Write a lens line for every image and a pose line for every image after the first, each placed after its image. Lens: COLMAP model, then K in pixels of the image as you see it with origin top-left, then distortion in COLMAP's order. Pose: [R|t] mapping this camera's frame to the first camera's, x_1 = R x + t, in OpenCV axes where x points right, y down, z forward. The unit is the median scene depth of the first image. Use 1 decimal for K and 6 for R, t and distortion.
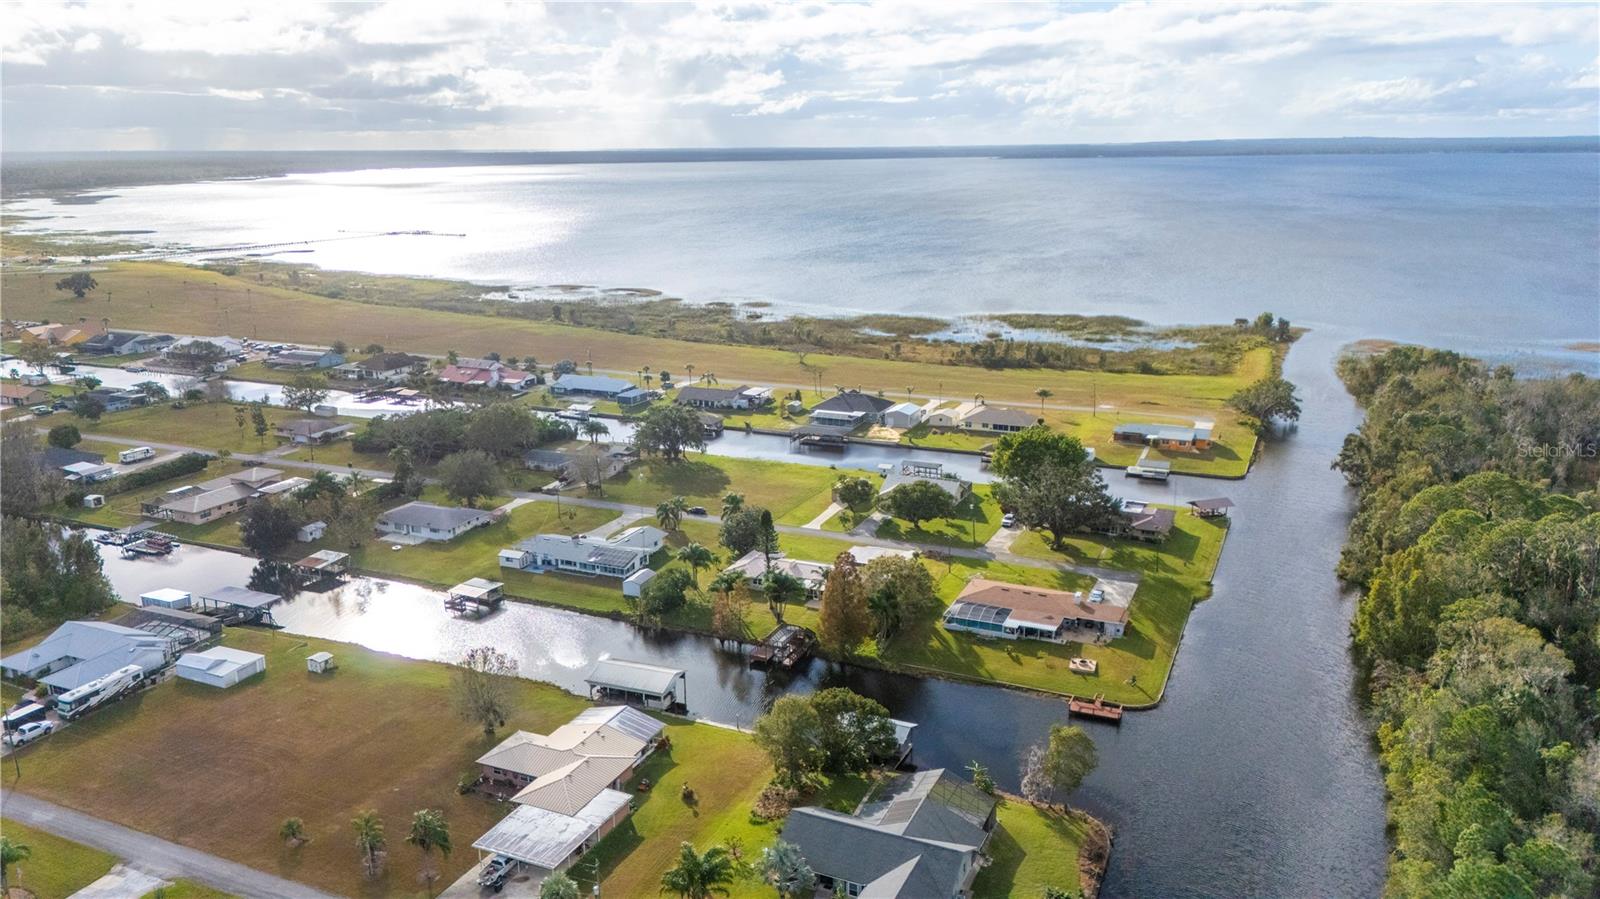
lens RADIAL K [[1162.1, 0, 805.0], [0, 1162.1, 443.8], [0, 0, 1]] dist [0.071482, -0.060292]
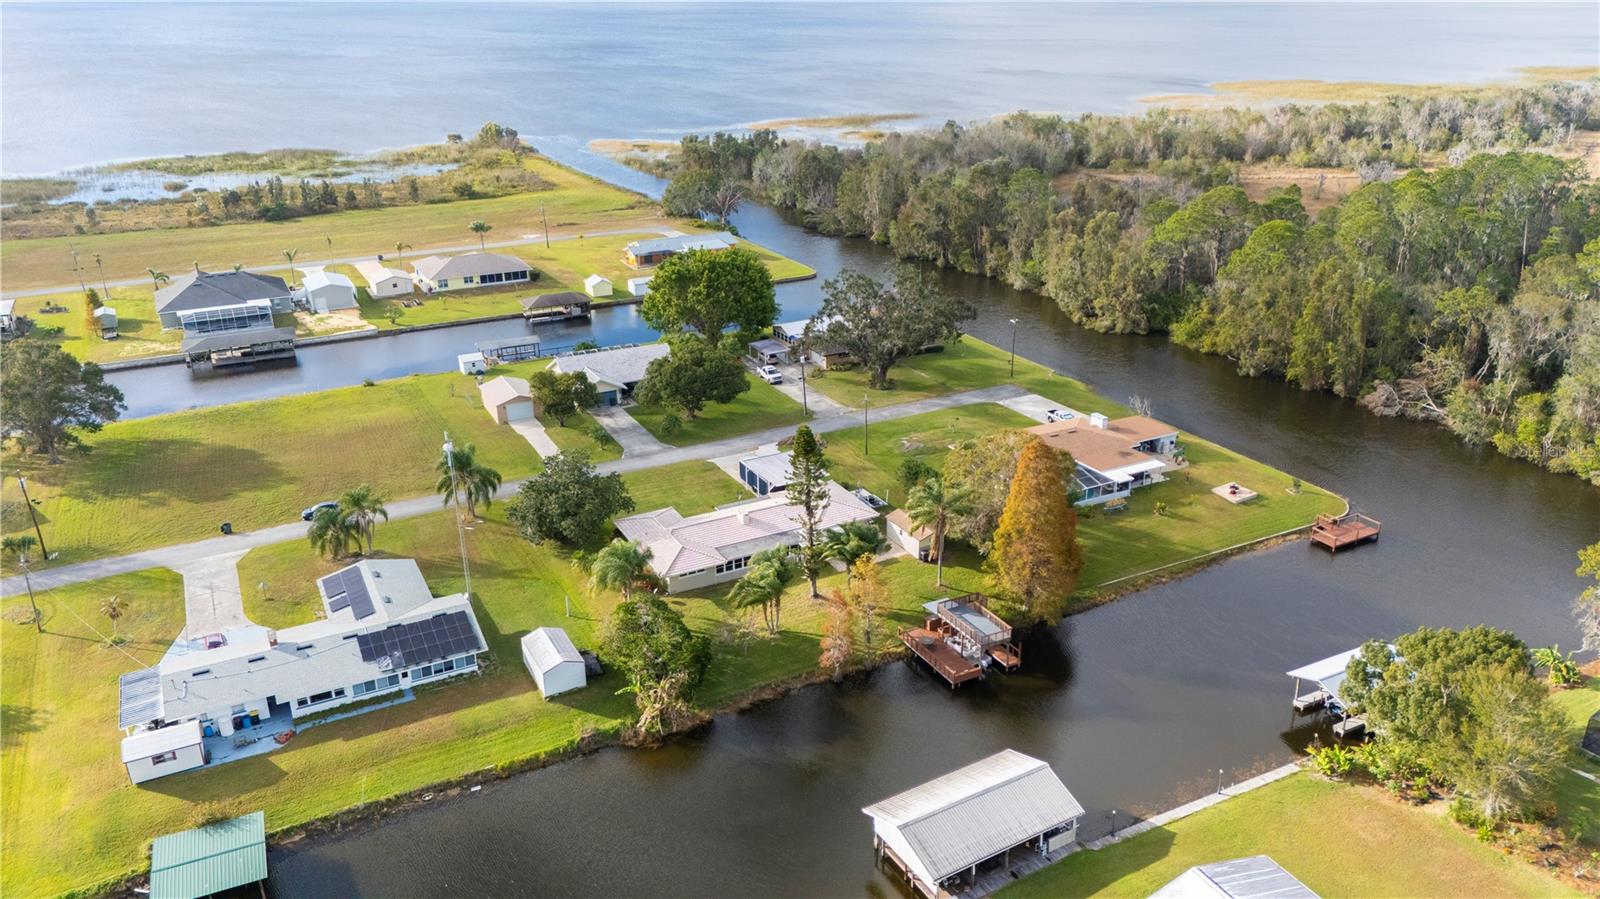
lens RADIAL K [[1162.1, 0, 798.2], [0, 1162.1, 470.3], [0, 0, 1]] dist [0.071482, -0.060292]
pose [[0.623057, -0.304242, 0.720581, -0.372803], [0.202145, 0.952586, 0.227412, -0.038523], [-0.755604, 0.003971, 0.655016, 0.578647]]
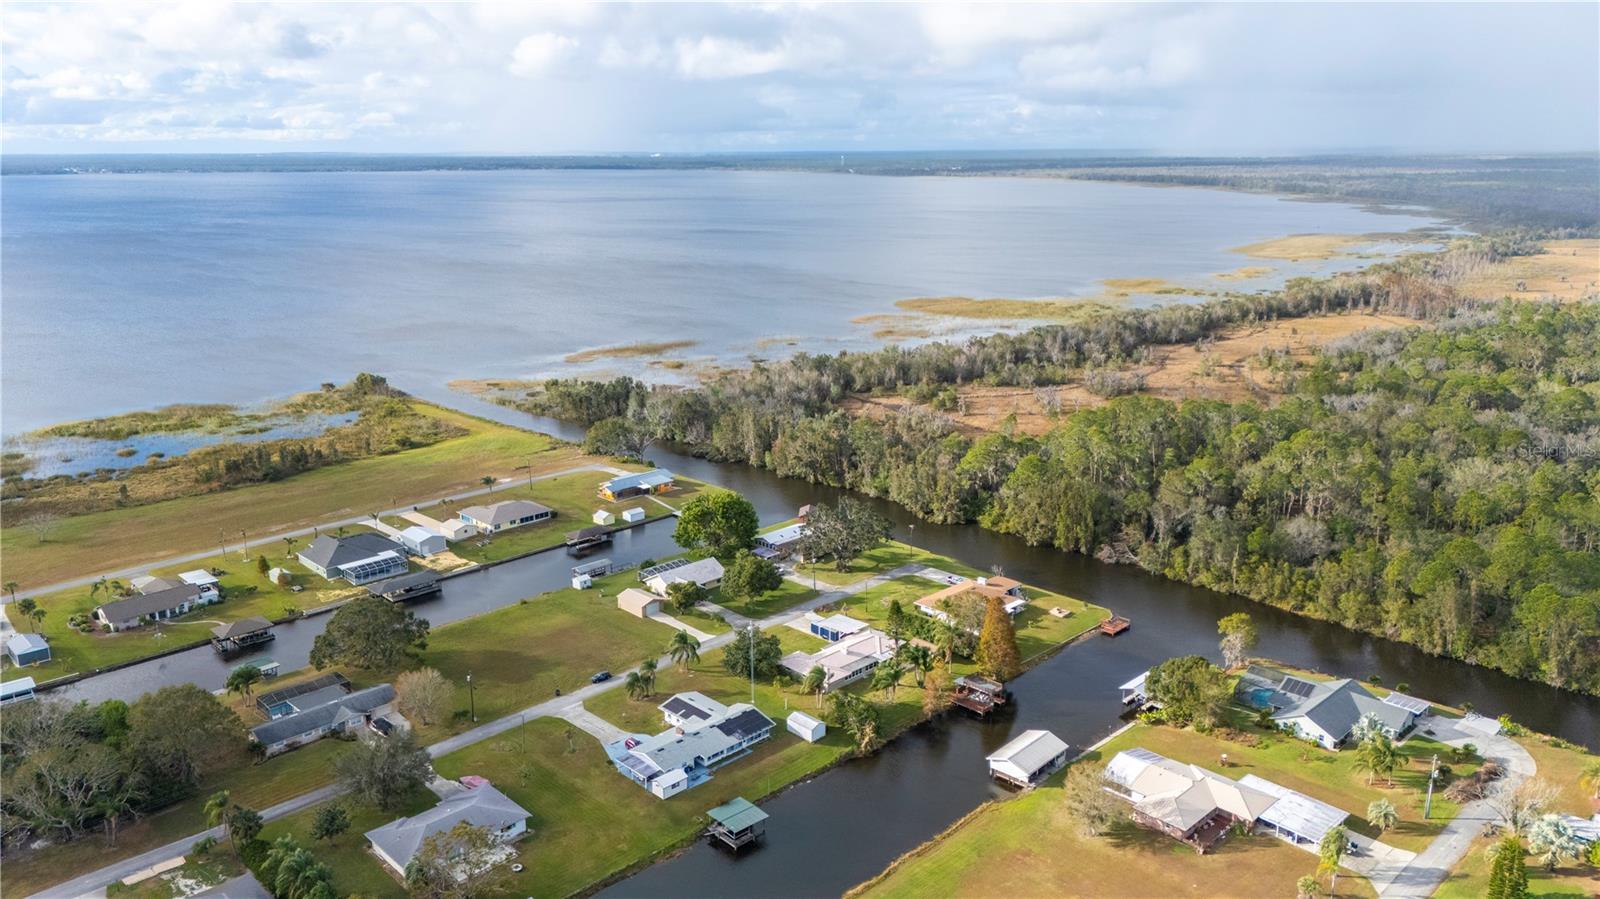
lens RADIAL K [[1162.1, 0, 799.7], [0, 1162.1, 457.2], [0, 0, 1]] dist [0.071482, -0.060292]
pose [[0.370892, -0.231826, 0.899275, -0.915888], [0.235379, 0.960188, 0.150450, -0.232203], [-0.898351, 0.155870, 0.410694, 0.532228]]
